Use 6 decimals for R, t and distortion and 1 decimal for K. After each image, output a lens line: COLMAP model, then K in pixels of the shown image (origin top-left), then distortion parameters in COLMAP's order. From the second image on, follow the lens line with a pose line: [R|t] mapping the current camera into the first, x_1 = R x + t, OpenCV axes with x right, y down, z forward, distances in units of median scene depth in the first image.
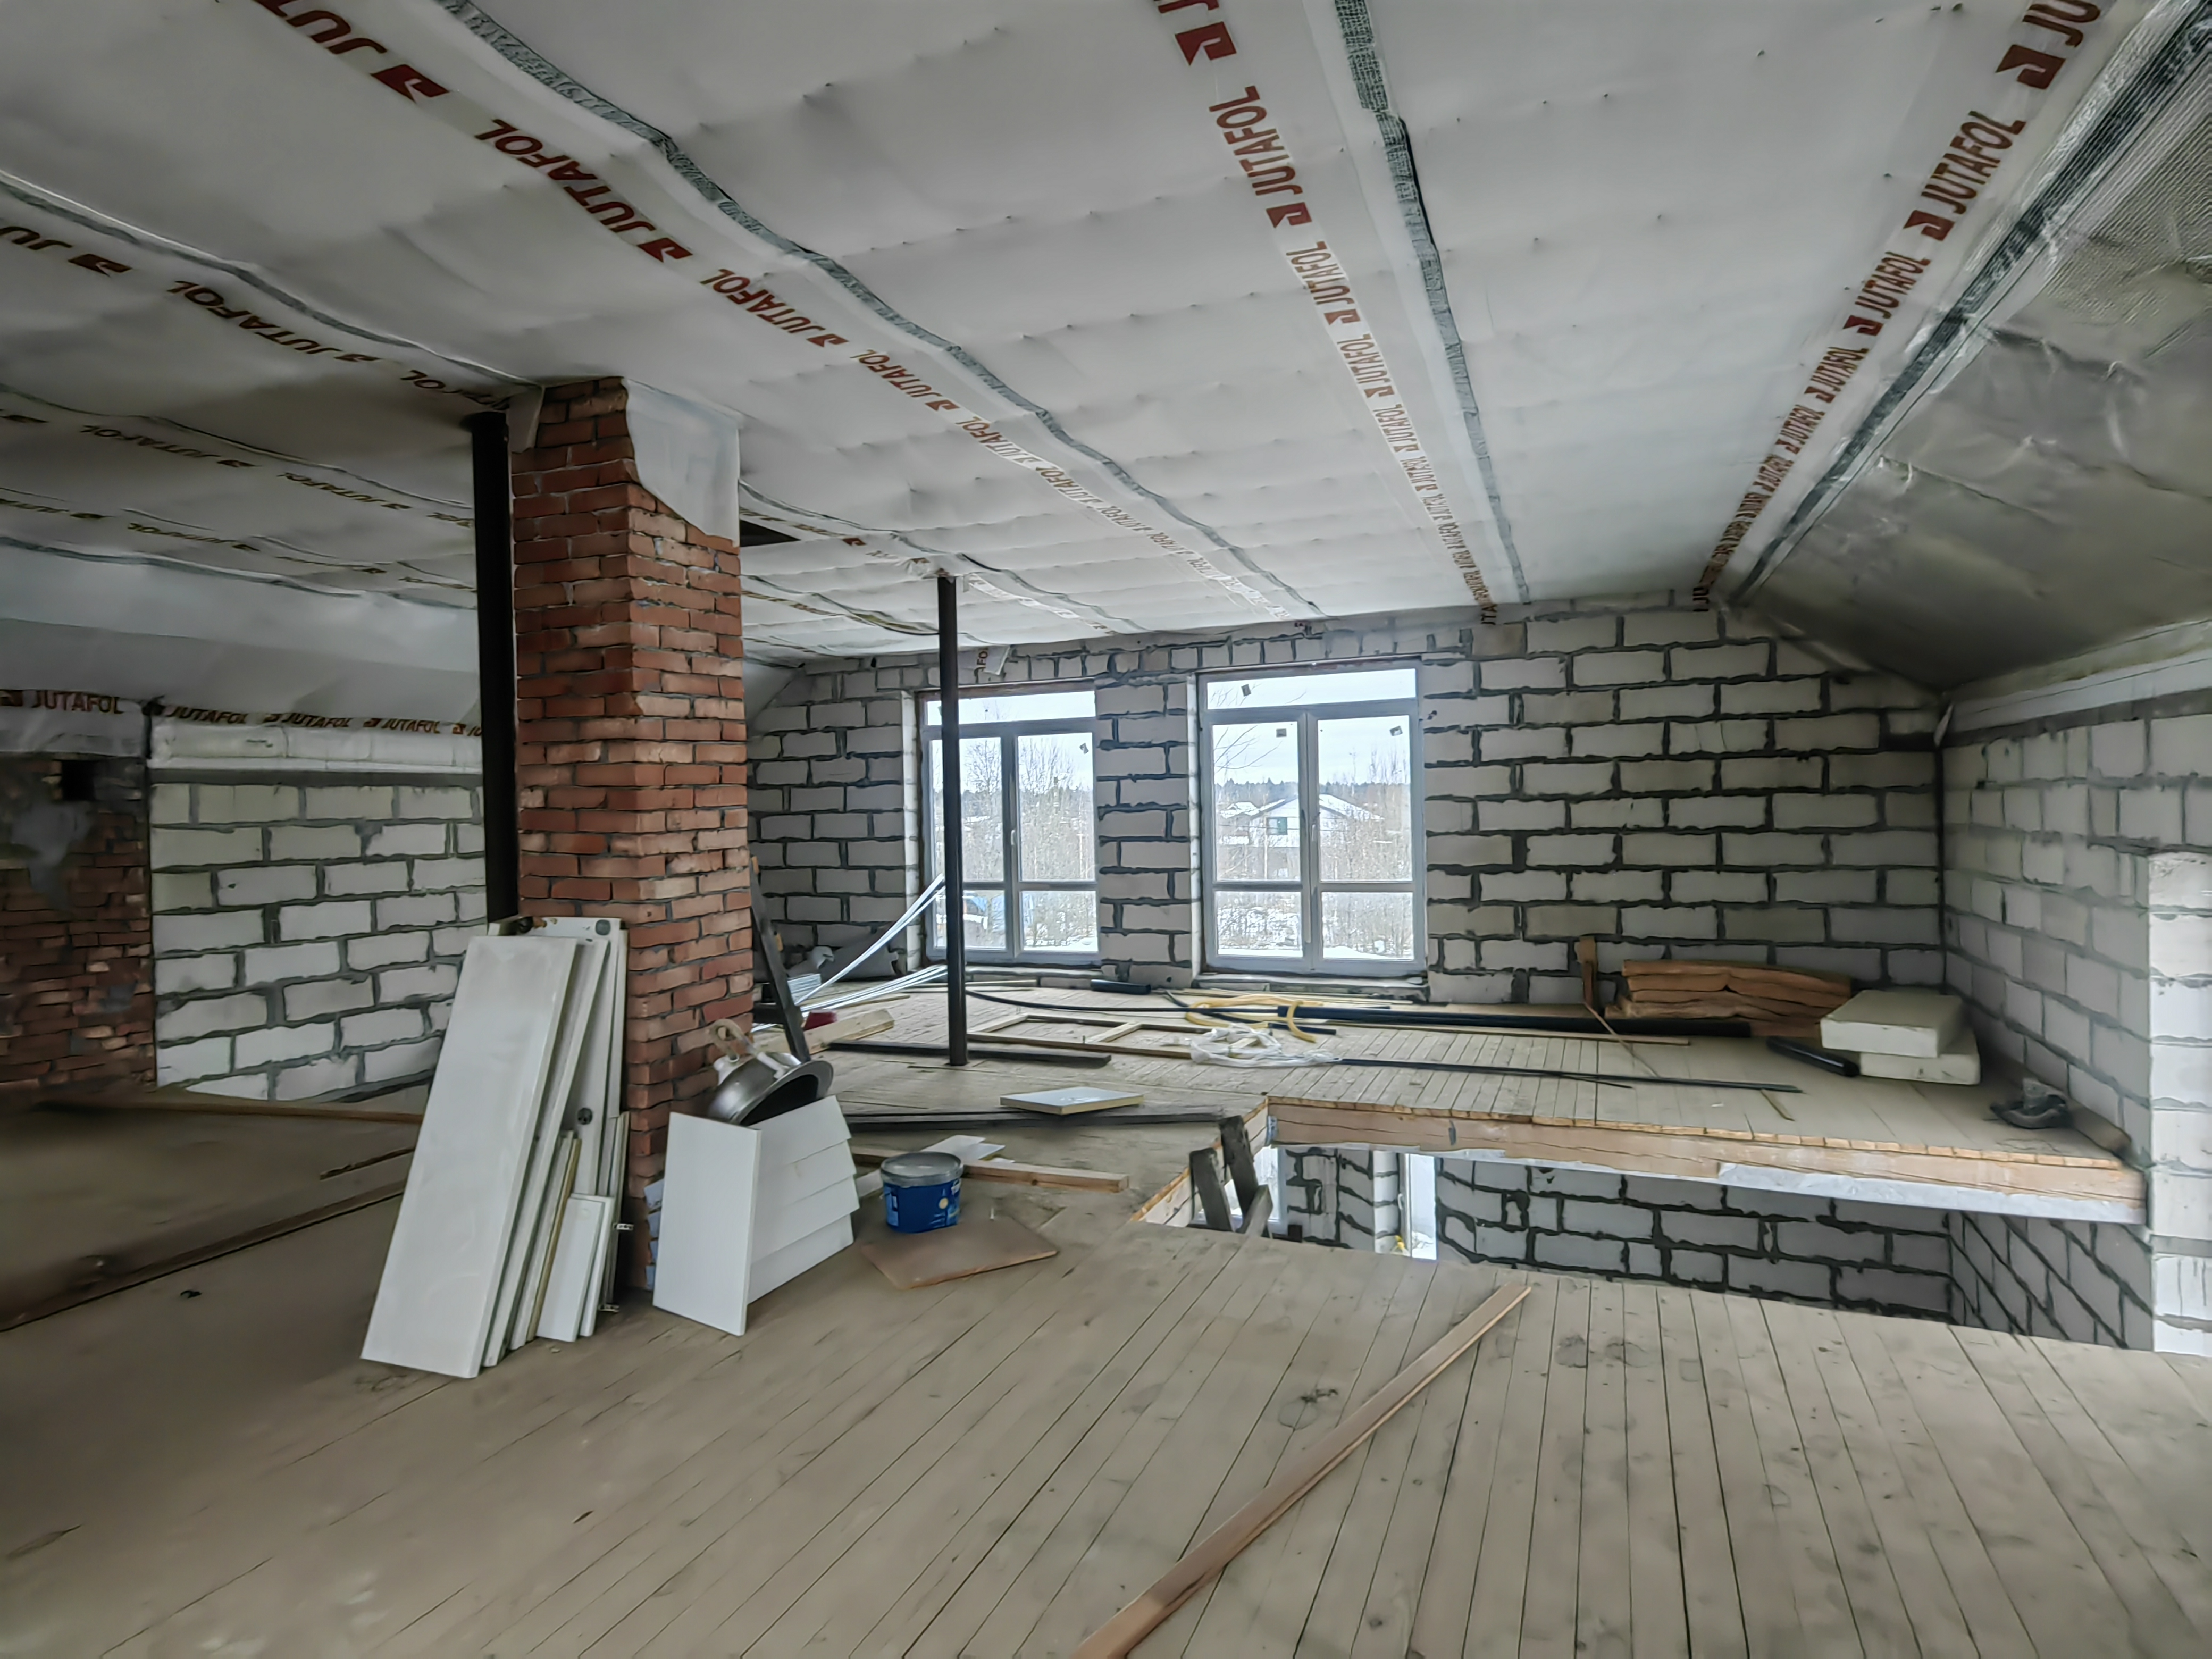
lens RADIAL K [[1199.1, 0, 1106.0], [0, 1199.1, 829.5], [0, 0, 1]] dist [0.001610, 0.003313]
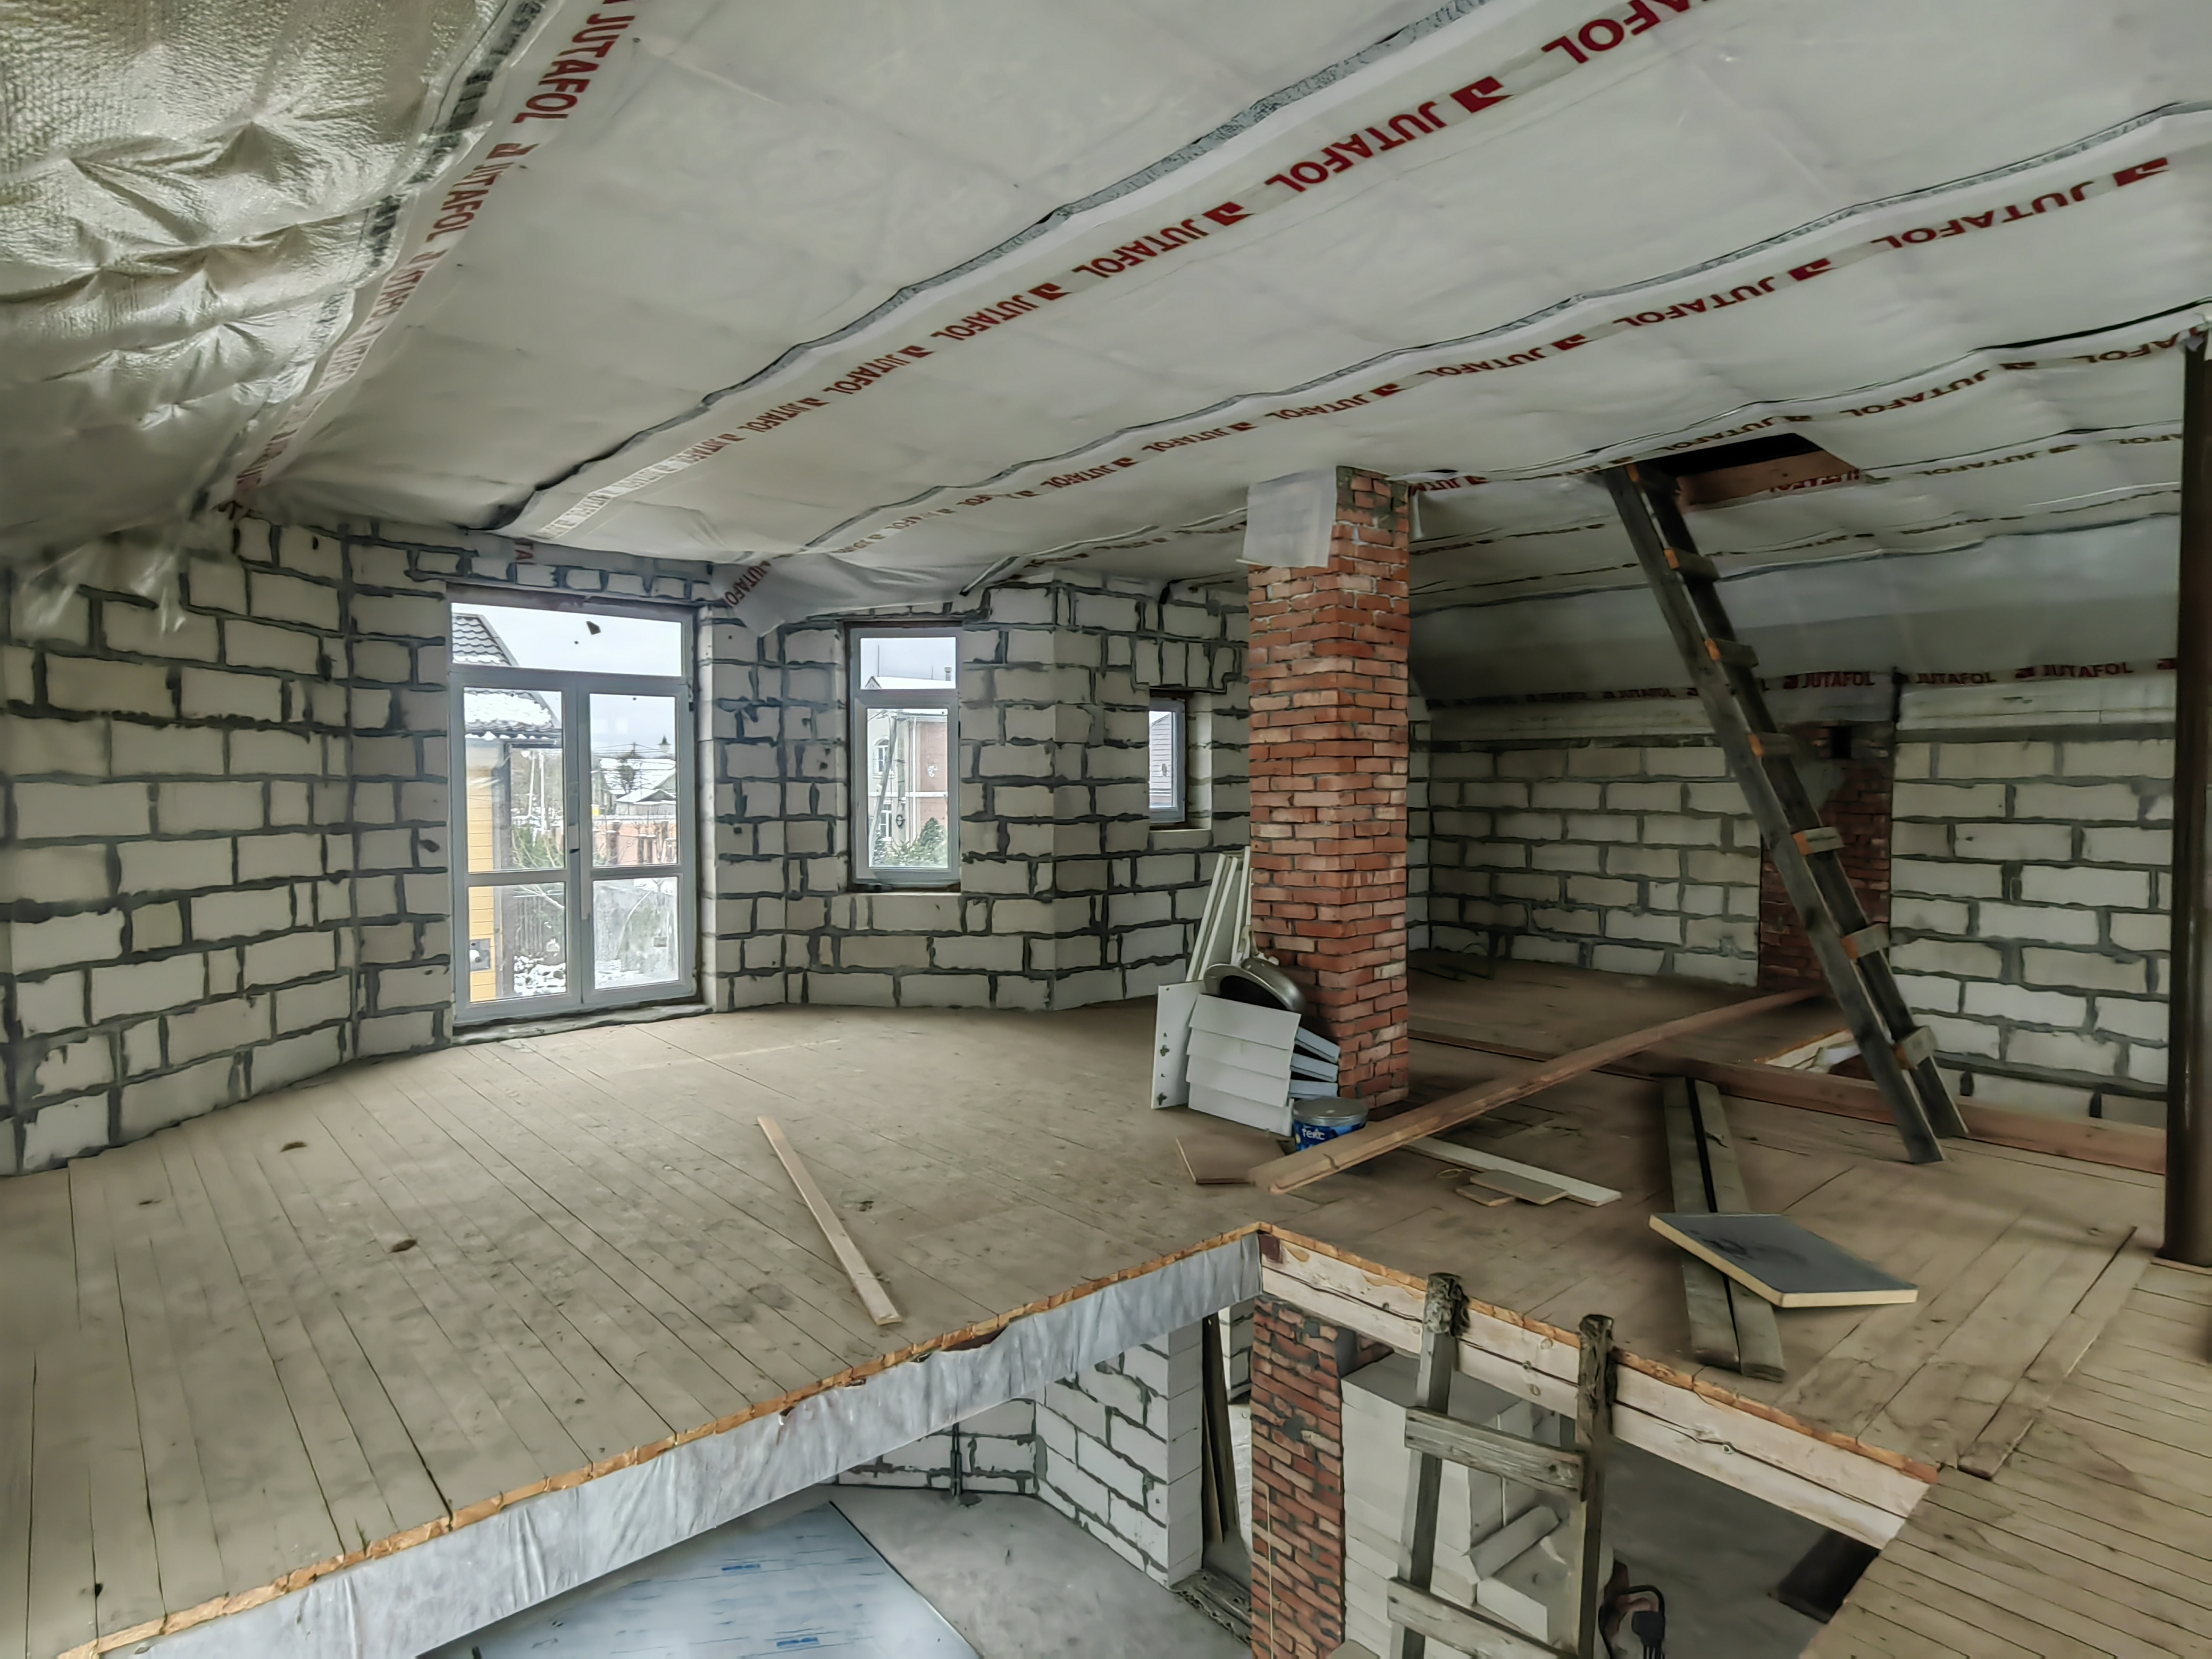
lens RADIAL K [[1199.1, 0, 1106.0], [0, 1199.1, 829.5], [0, 0, 1]] dist [0.001610, 0.003313]
pose [[-0.434245, 0.058851, -0.898870, 0.586961], [-0.010000, 0.997487, 0.070139, -0.029664], [0.900739, 0.039446, -0.432566, 0.840346]]
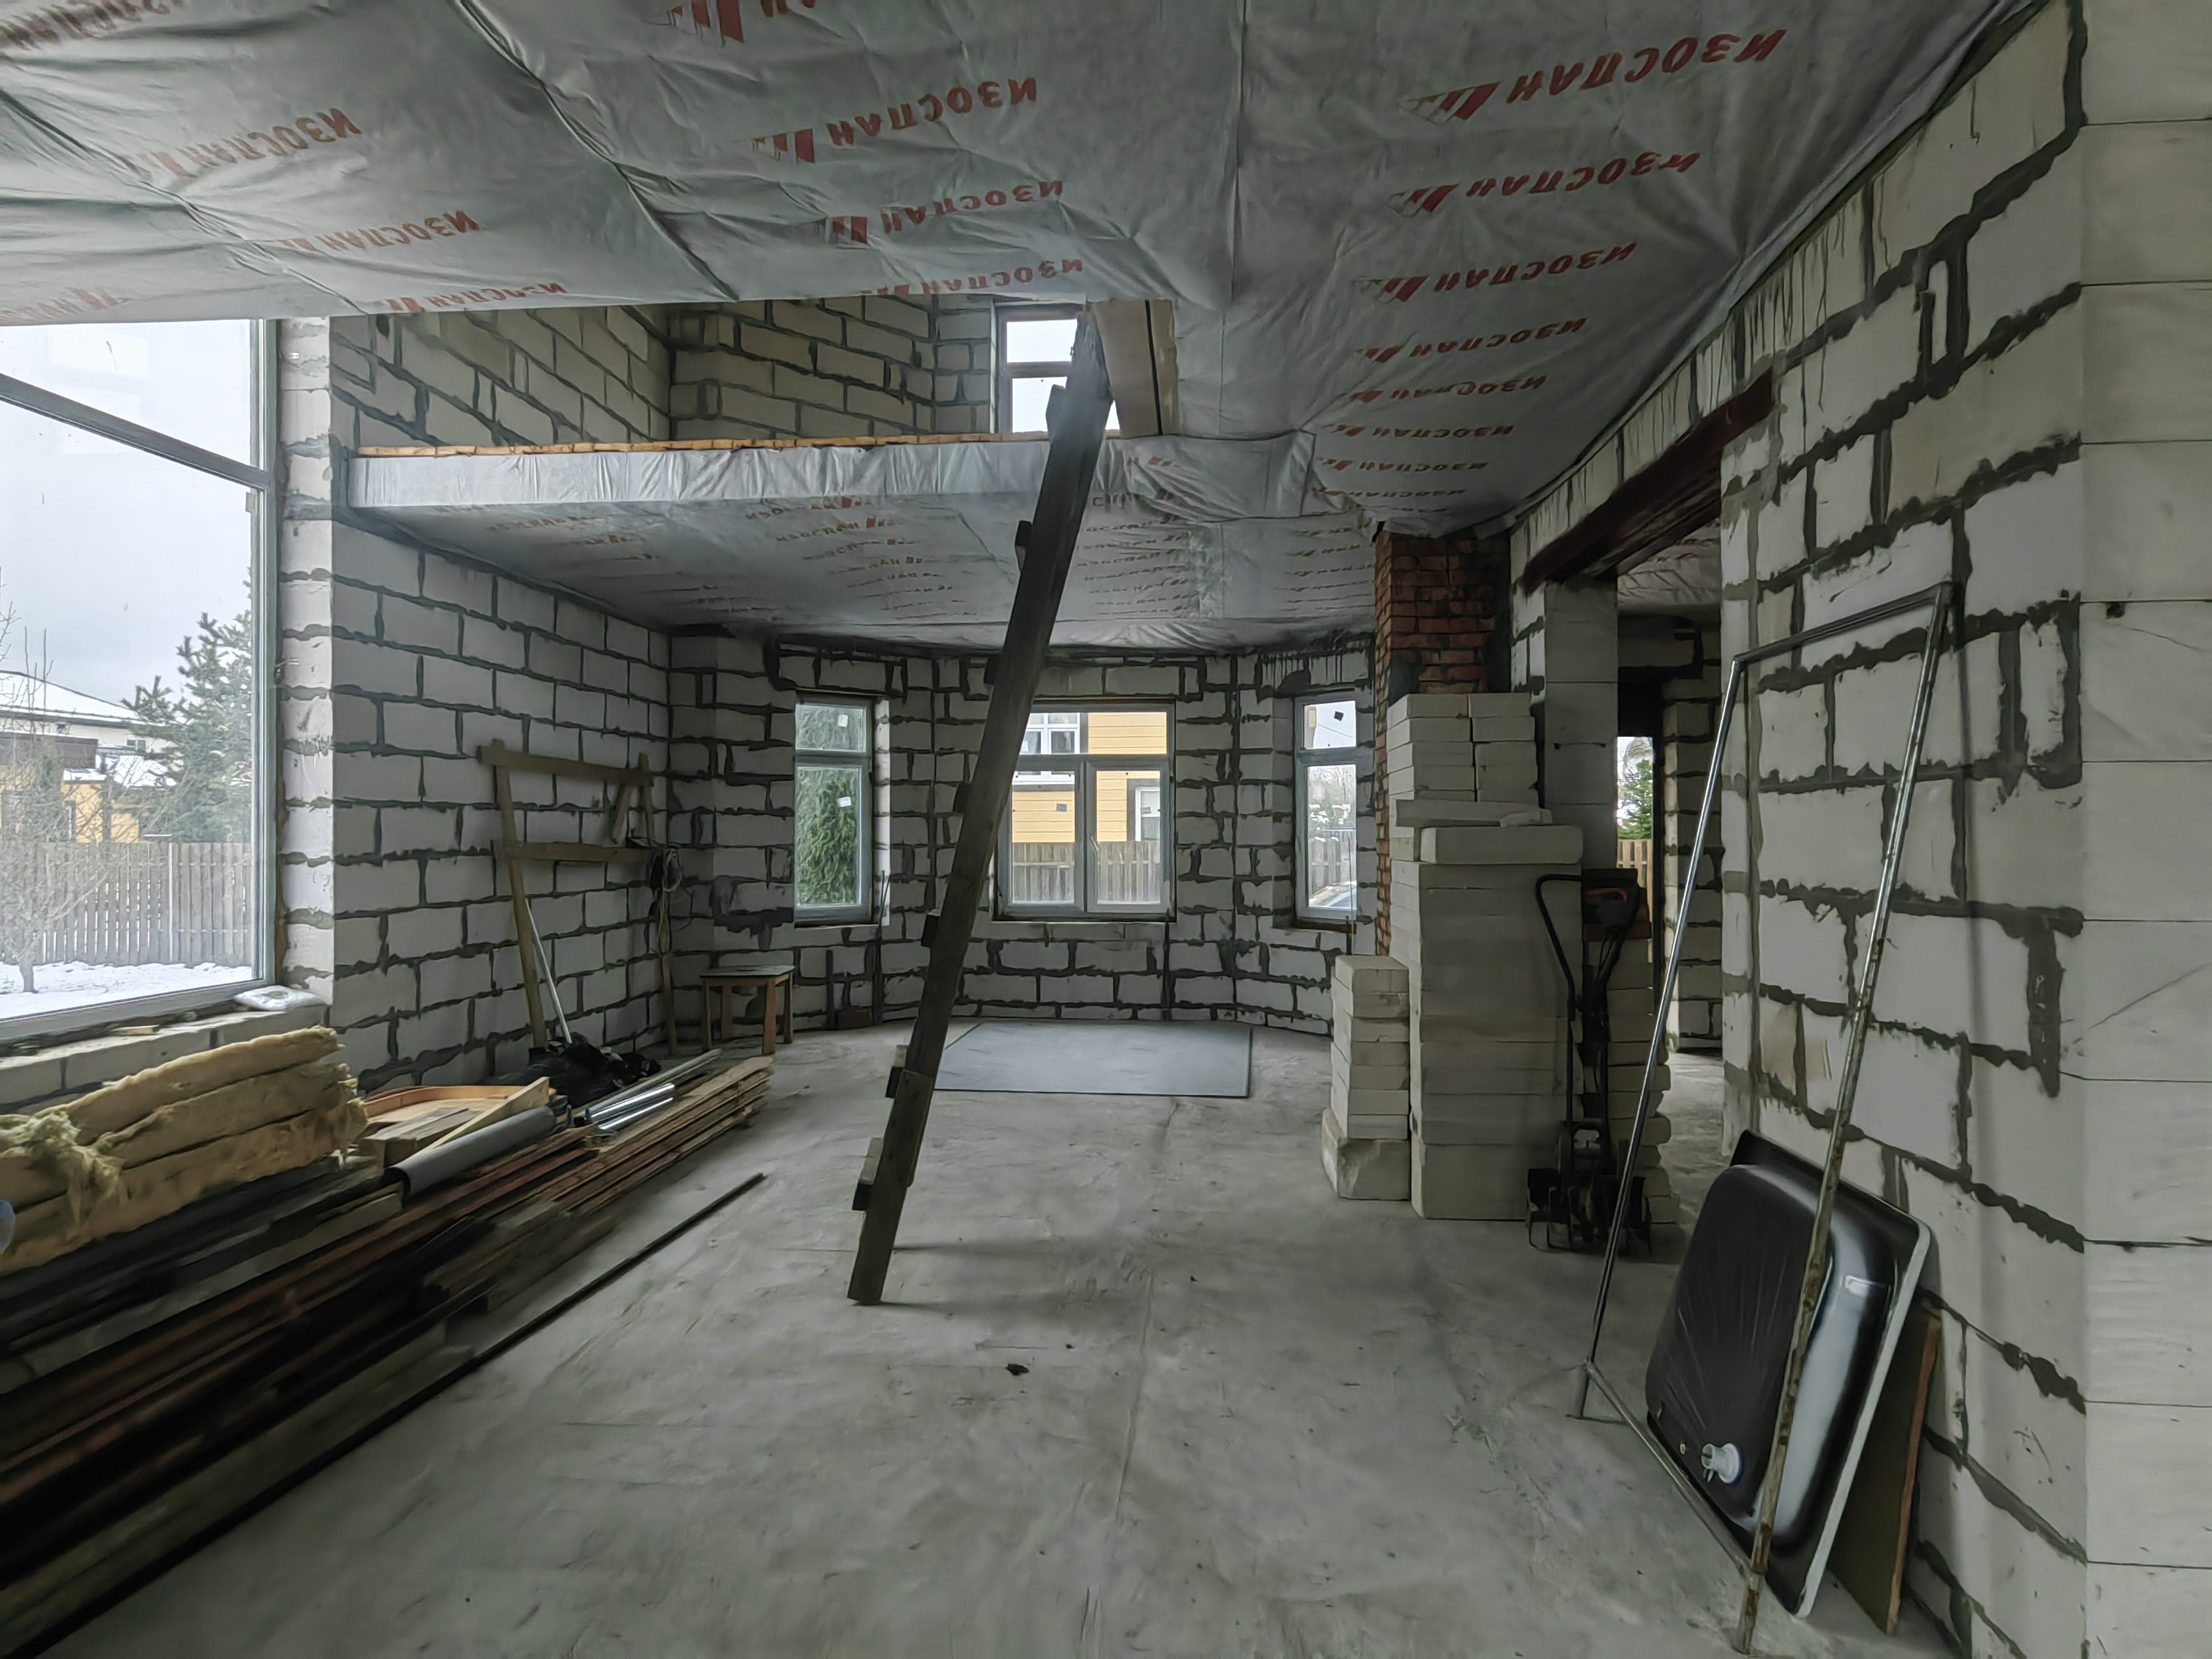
lens RADIAL K [[1246.2, 0, 1106.0], [0, 1246.2, 829.5], [0, 0, 1]] dist [0.003527, 0.002389]
pose [[-0.948258, 0.022564, -0.316699, 0.287979], [0.014574, 0.999513, 0.027576, 0.443089], [0.317167, 0.021534, -0.948125, 1.407719]]
